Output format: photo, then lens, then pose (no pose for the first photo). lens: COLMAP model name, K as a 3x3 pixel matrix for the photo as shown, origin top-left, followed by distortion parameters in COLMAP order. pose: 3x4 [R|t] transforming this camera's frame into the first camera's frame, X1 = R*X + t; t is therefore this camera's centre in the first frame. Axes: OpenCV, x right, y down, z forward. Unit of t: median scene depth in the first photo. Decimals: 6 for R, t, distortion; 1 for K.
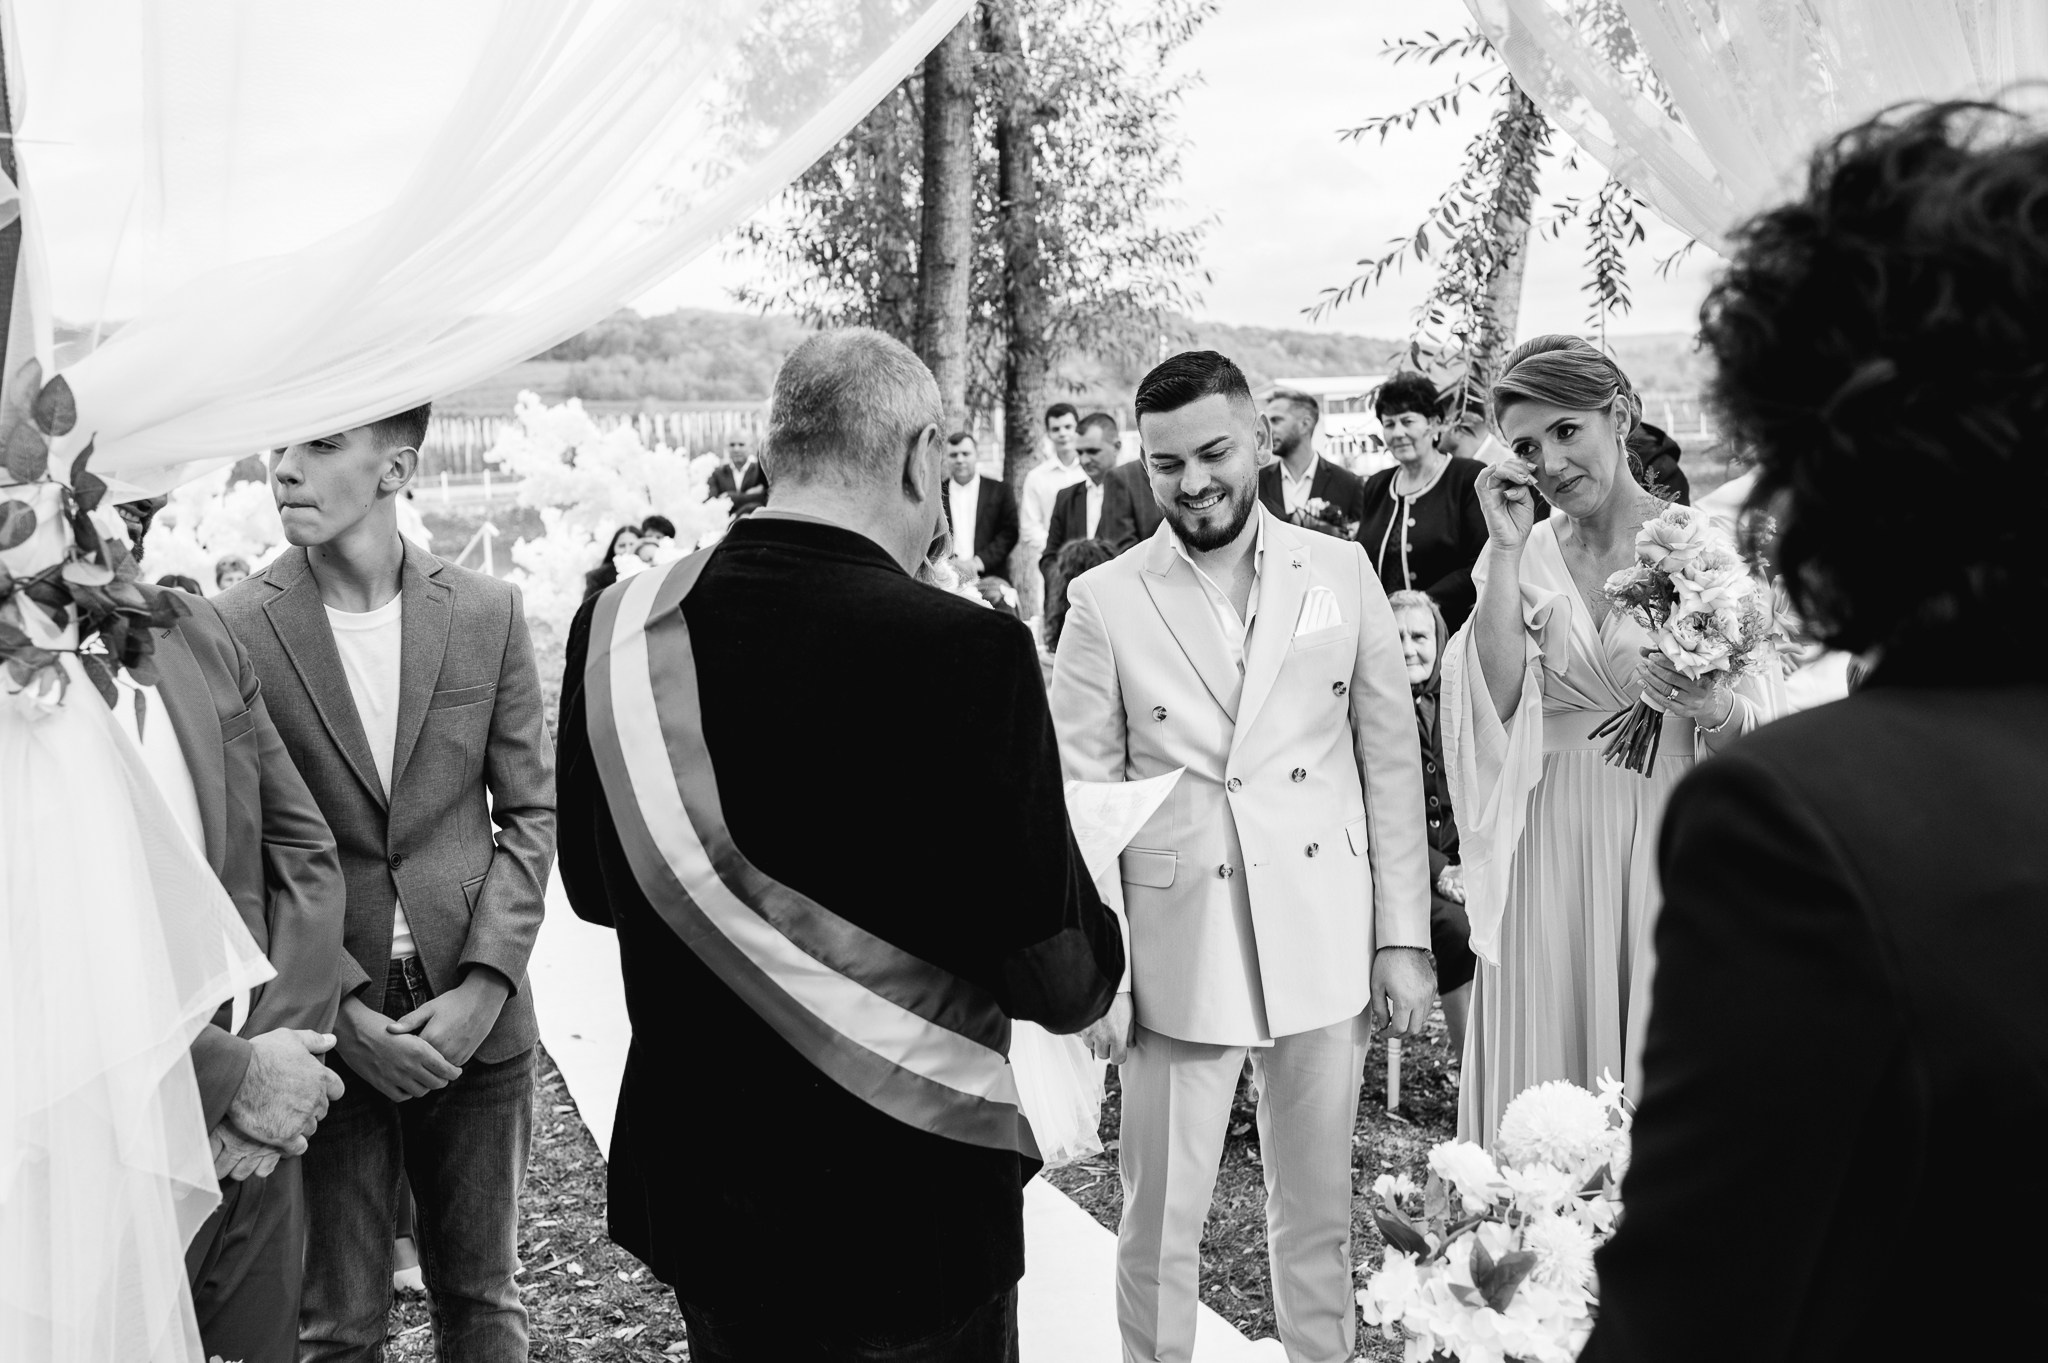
lens RADIAL K [[2176.1, 0, 1006.0], [0, 2176.1, 647.9], [0, 0, 1]] dist [-0.016529, -0.028897]
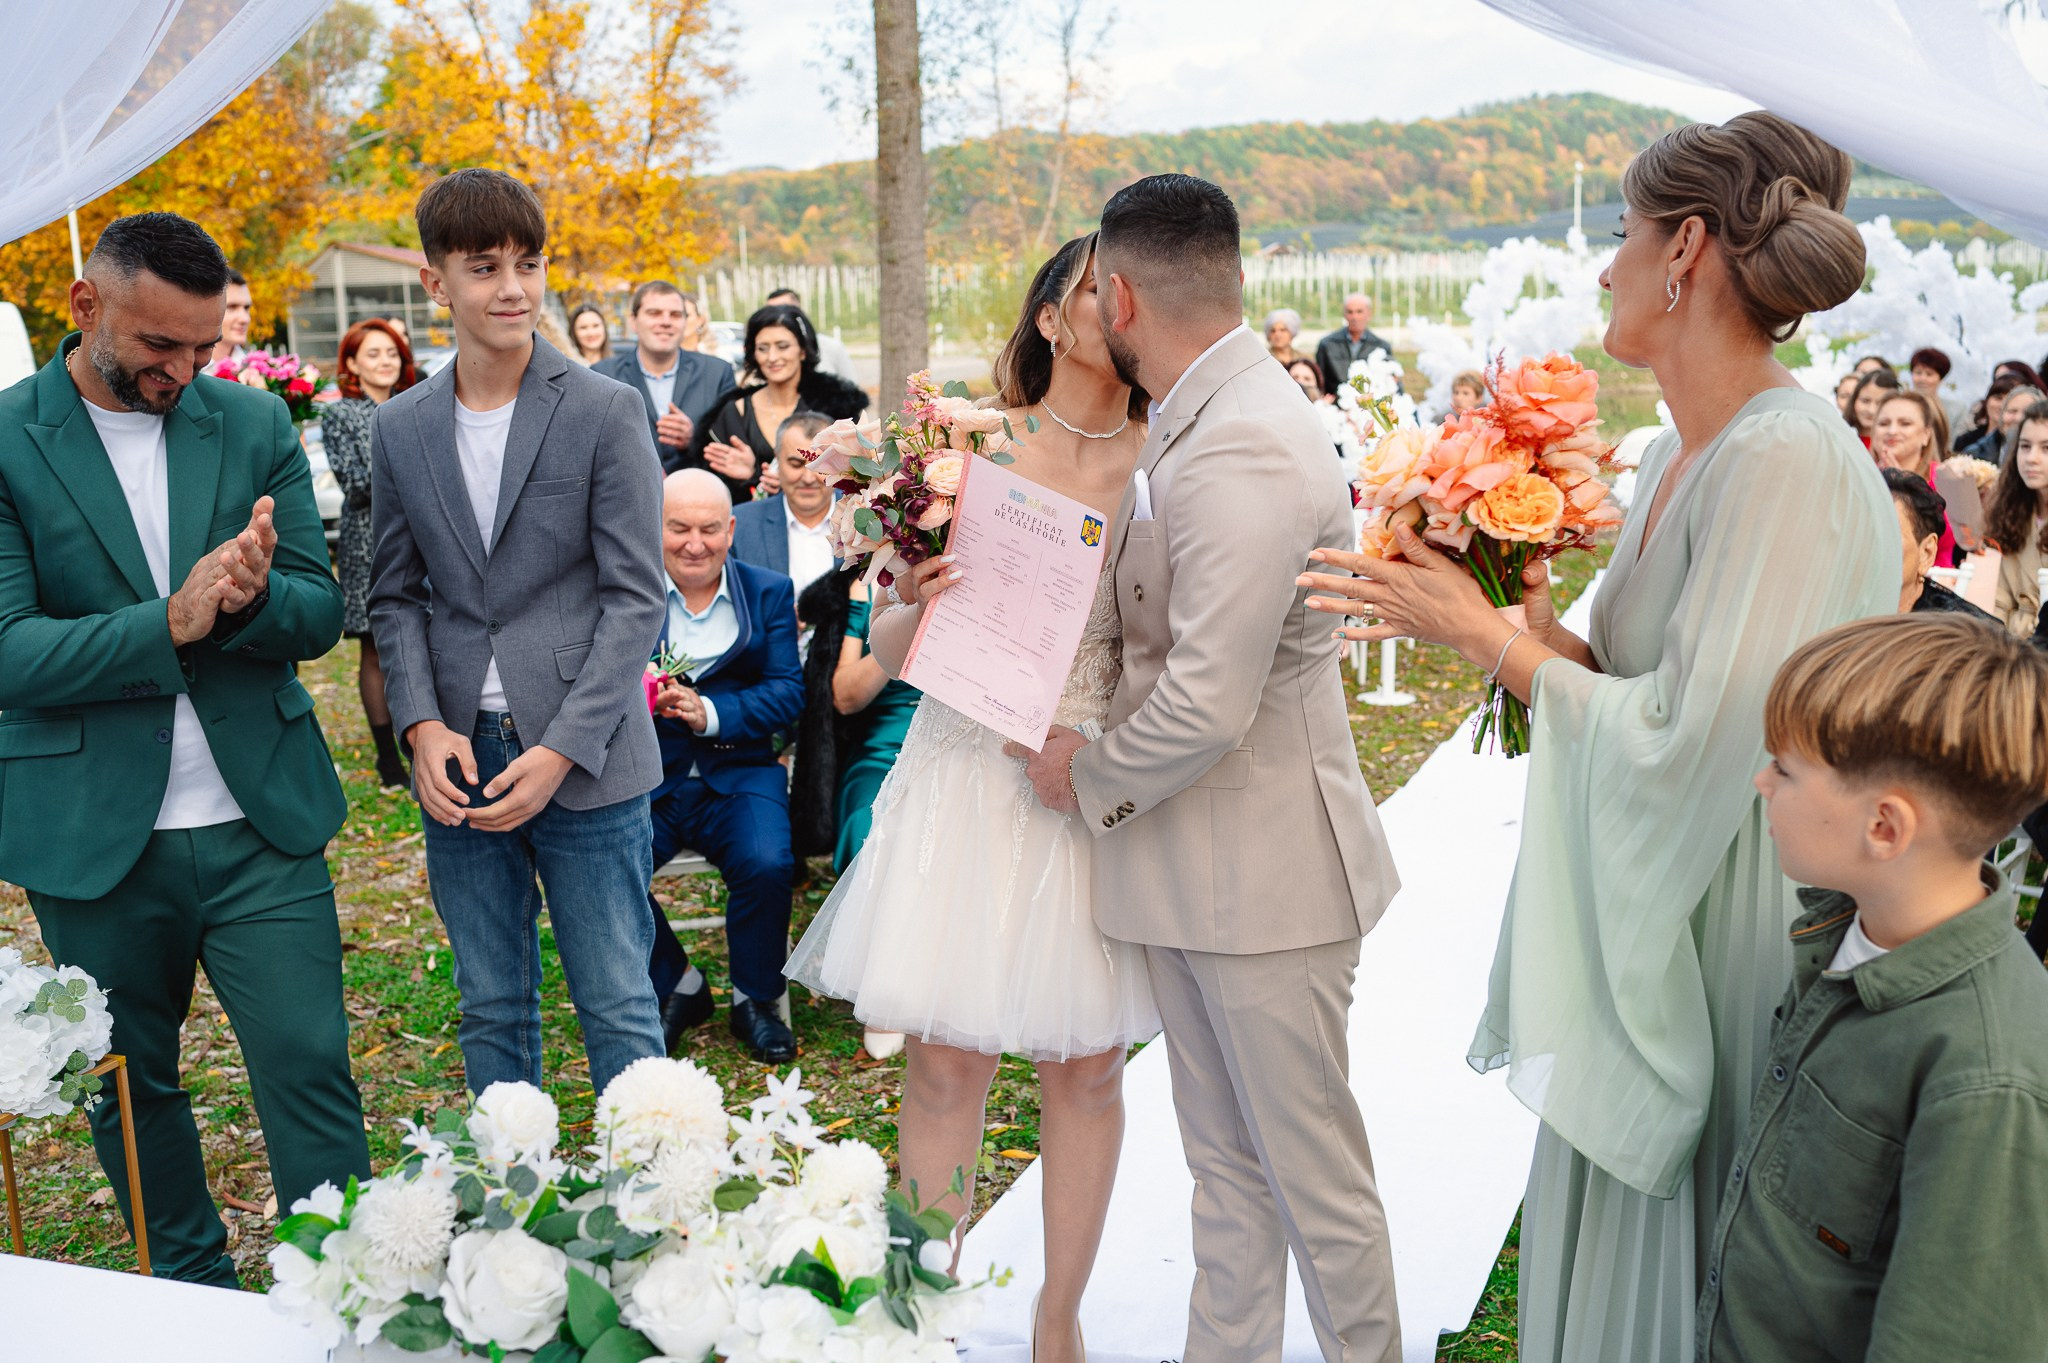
lens RADIAL K [[2176.1, 0, 1006.0], [0, 2176.1, 647.9], [0, 0, 1]] dist [-0.016529, -0.028897]
pose [[0.699947, 0.147850, -0.698723, 0.206873], [-0.087996, 0.988736, 0.121067, -0.015057], [0.708753, -0.023255, 0.705074, 0.112944]]
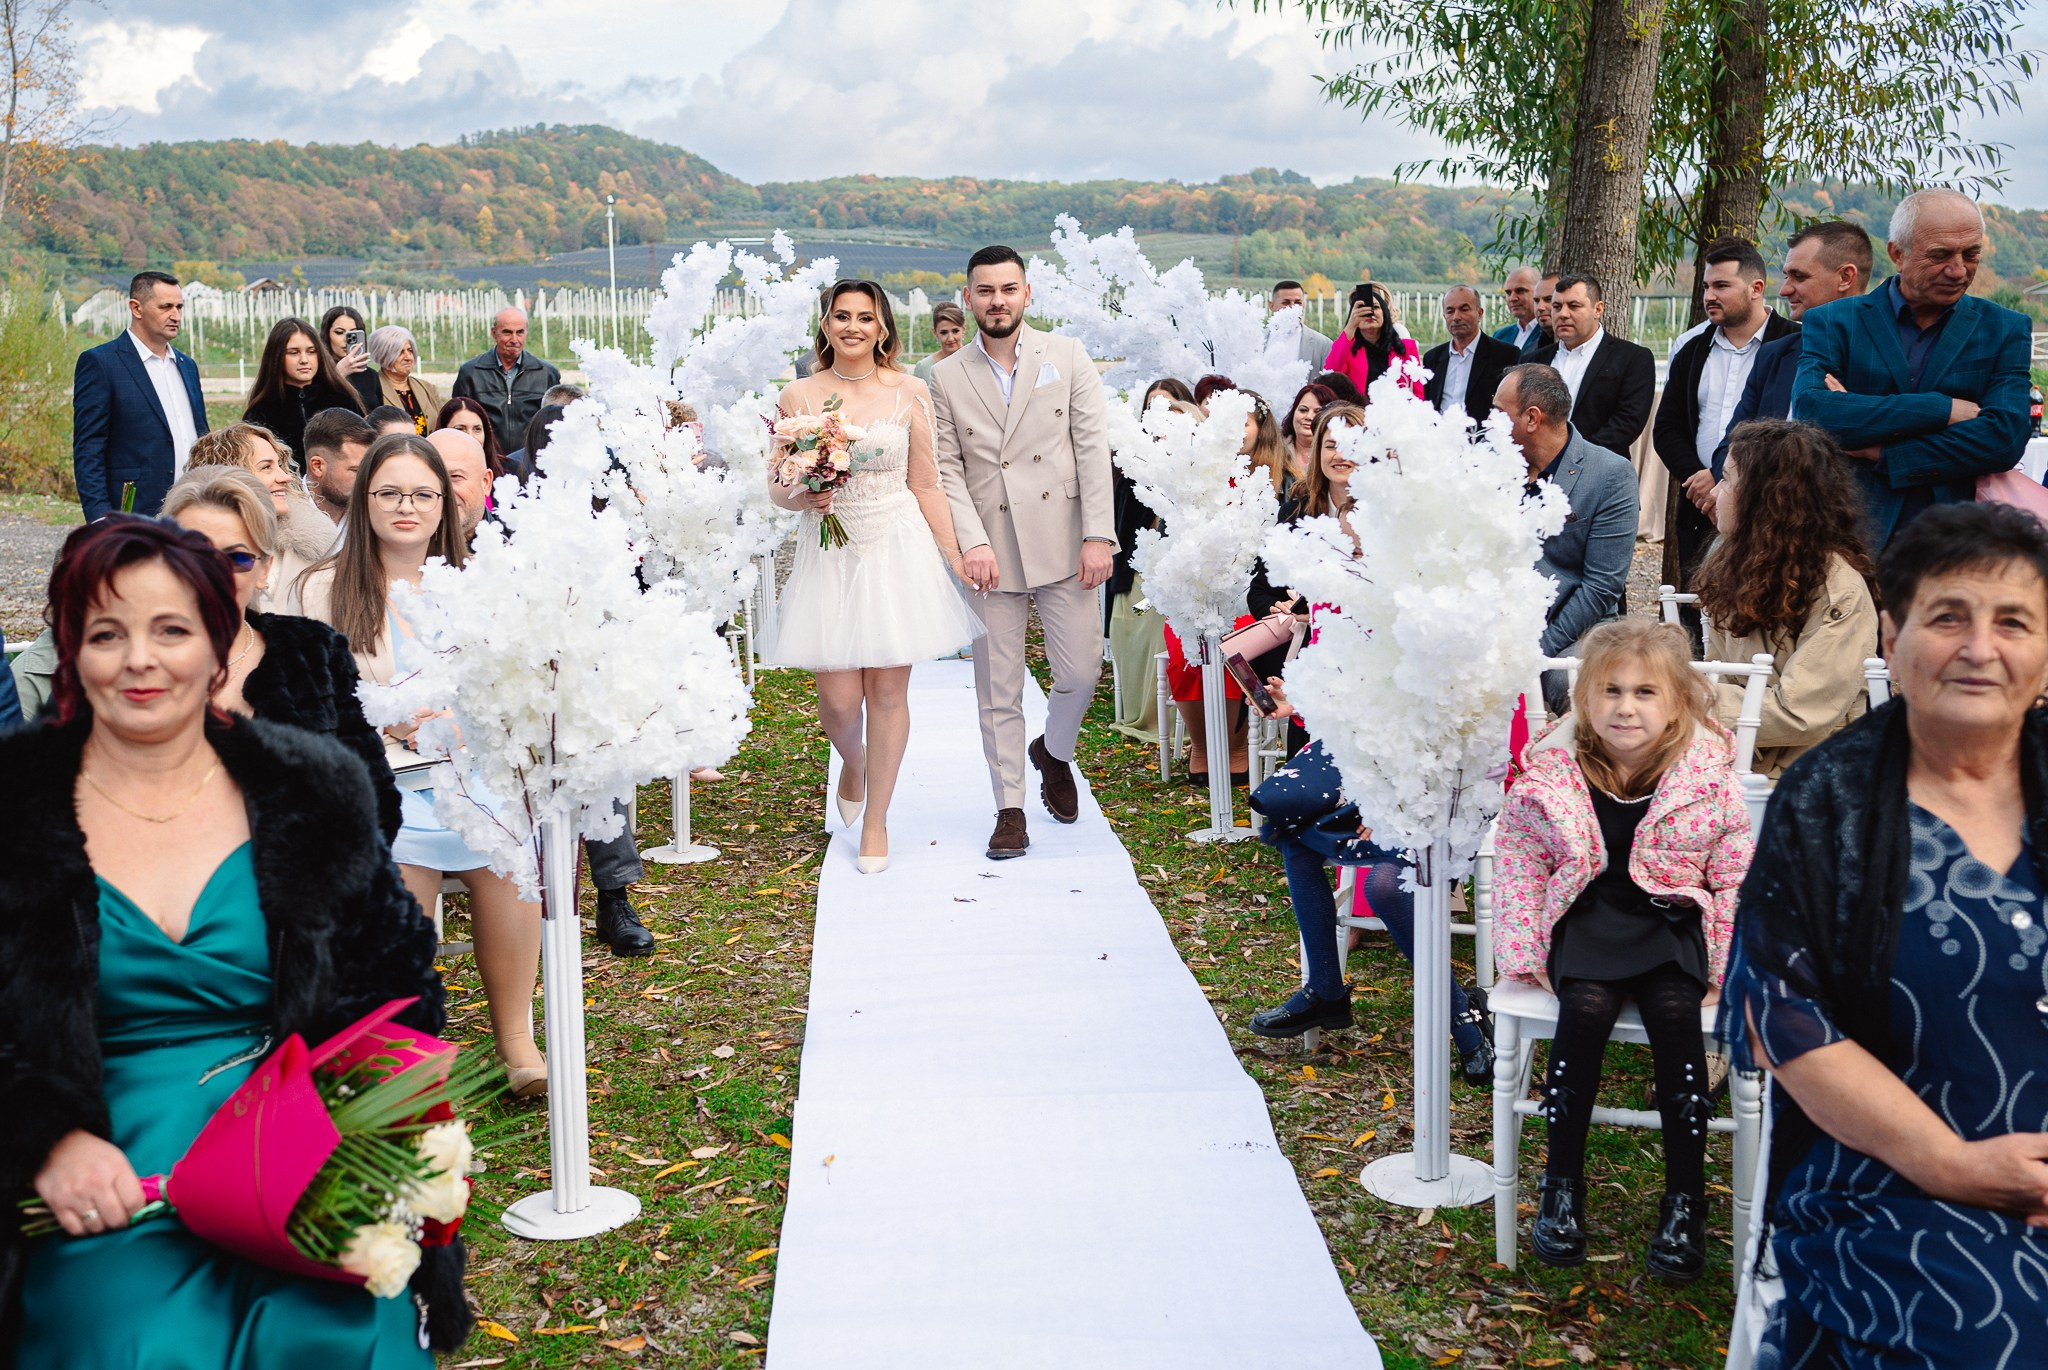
lens RADIAL K [[2176.1, 0, 1006.0], [0, 2176.1, 651.4], [0, 0, 1]] dist [-0.016529, -0.028897]
pose [[0.948975, 0.084576, -0.303798, 0.011233], [-0.069964, 0.995822, 0.058685, -0.005865], [0.307492, -0.034436, 0.950927, 0.249059]]
